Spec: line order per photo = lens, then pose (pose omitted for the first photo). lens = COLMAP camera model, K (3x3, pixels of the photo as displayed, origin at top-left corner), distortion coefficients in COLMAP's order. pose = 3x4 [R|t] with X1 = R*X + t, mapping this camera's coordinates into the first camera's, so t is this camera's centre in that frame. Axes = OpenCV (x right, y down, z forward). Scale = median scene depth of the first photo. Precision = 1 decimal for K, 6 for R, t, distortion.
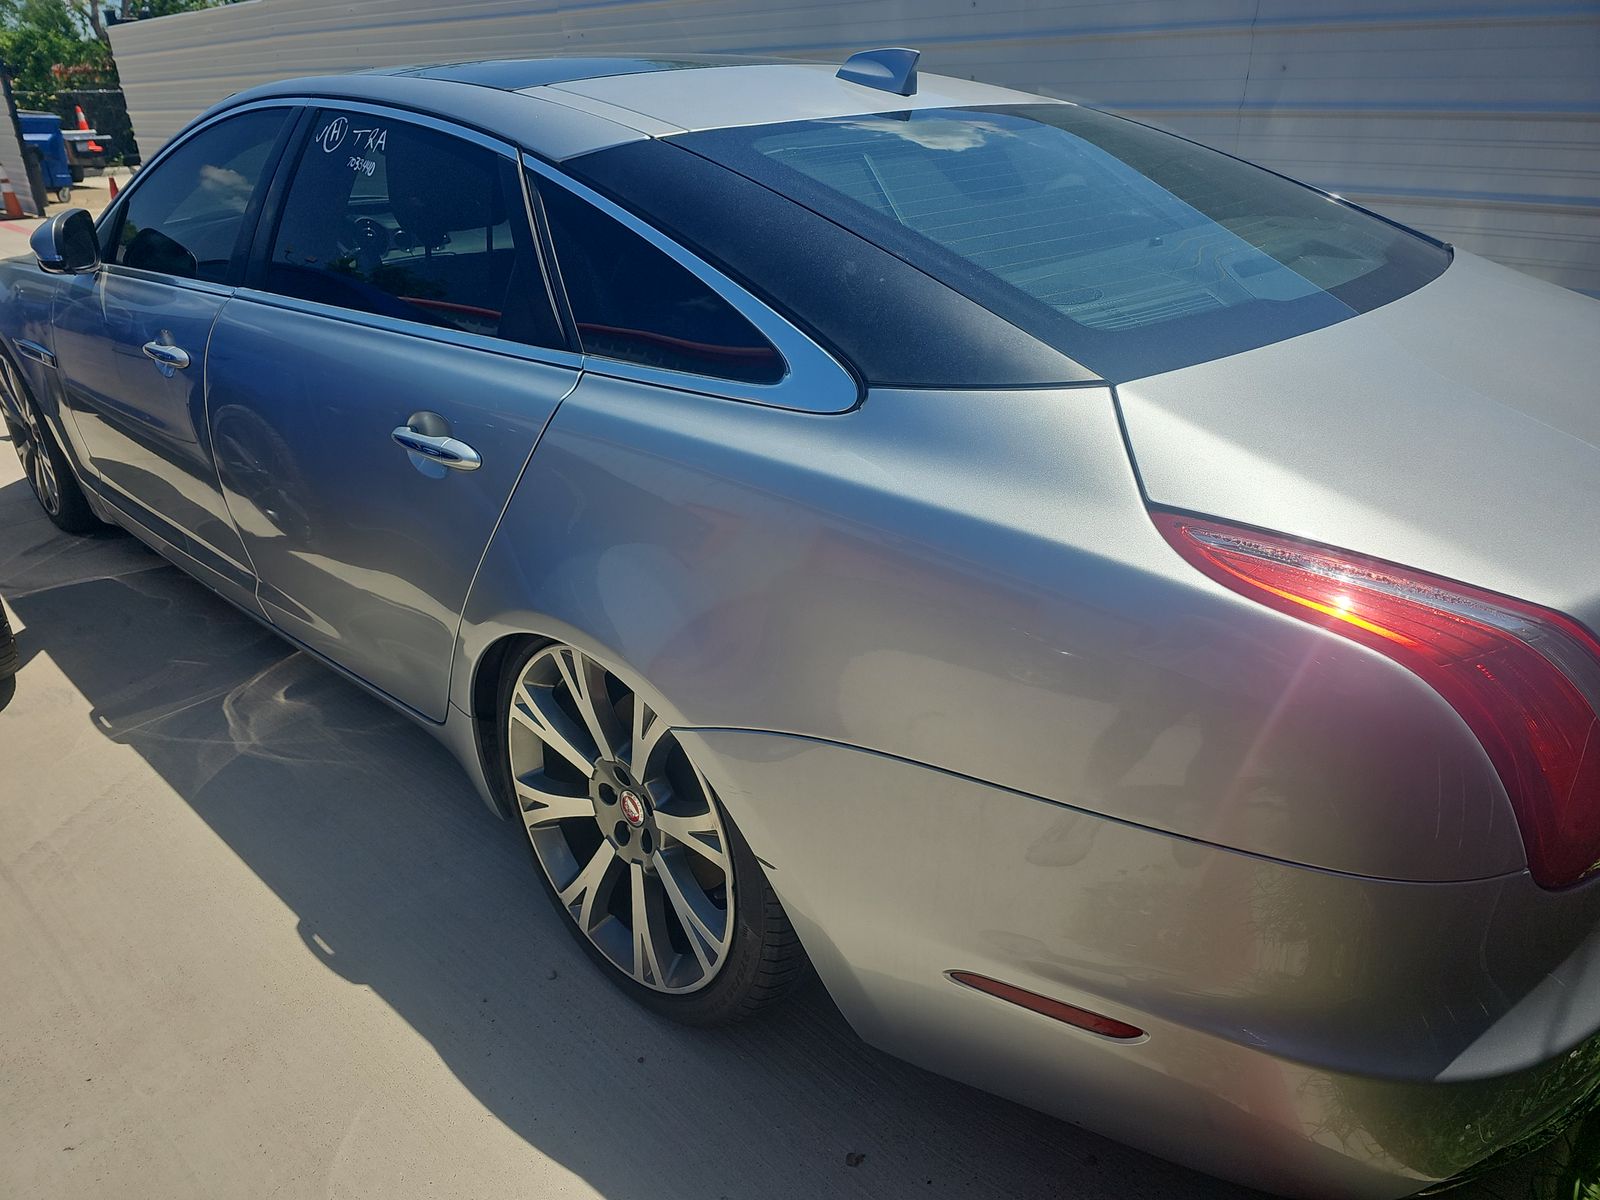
lens RADIAL K [[1043.9, 0, 798.3], [0, 1043.9, 573.1], [0, 0, 1]] dist [0.042244, -0.040276]
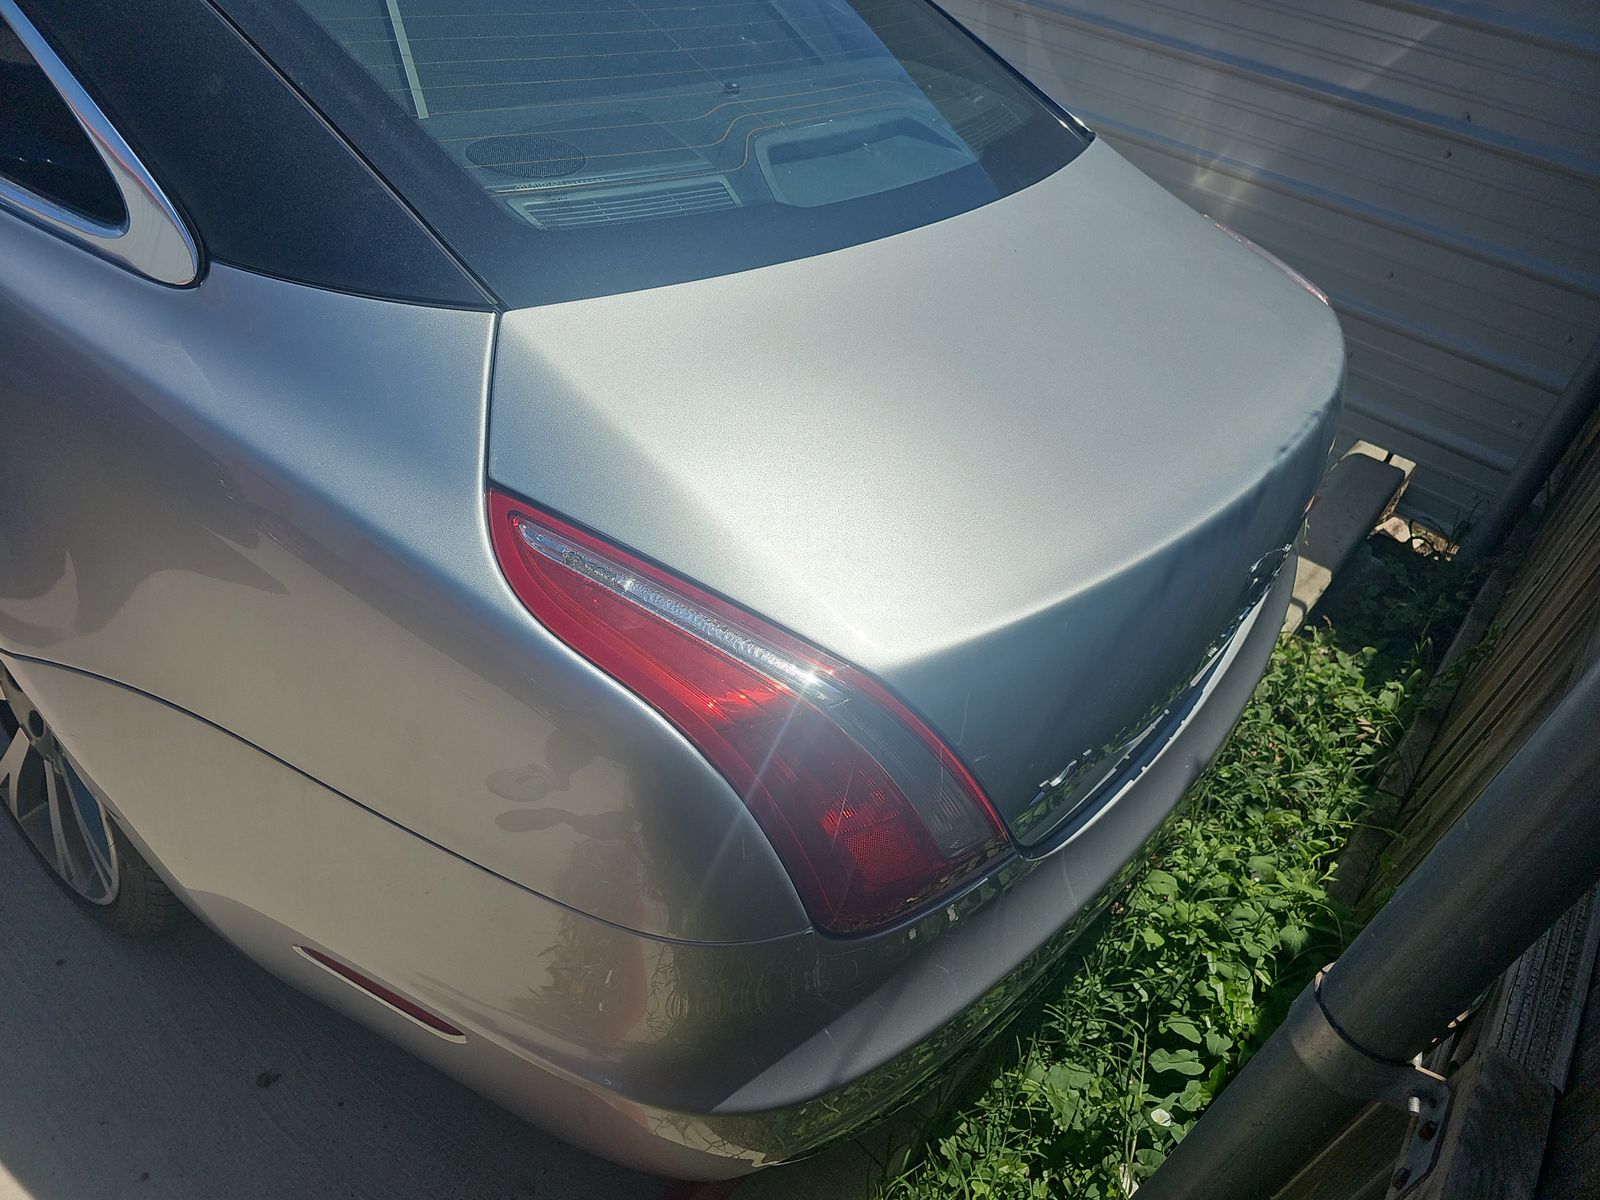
lens RADIAL K [[1077.9, 0, 795.5], [0, 1077.9, 578.5], [0, 0, 1]] dist [-0.007849, -0.003112]
pose [[0.977922, 0.079779, 0.193142, 0.302592], [-0.120782, 0.970024, 0.210869, -0.145010], [-0.170529, -0.229541, 0.958244, 0.099997]]
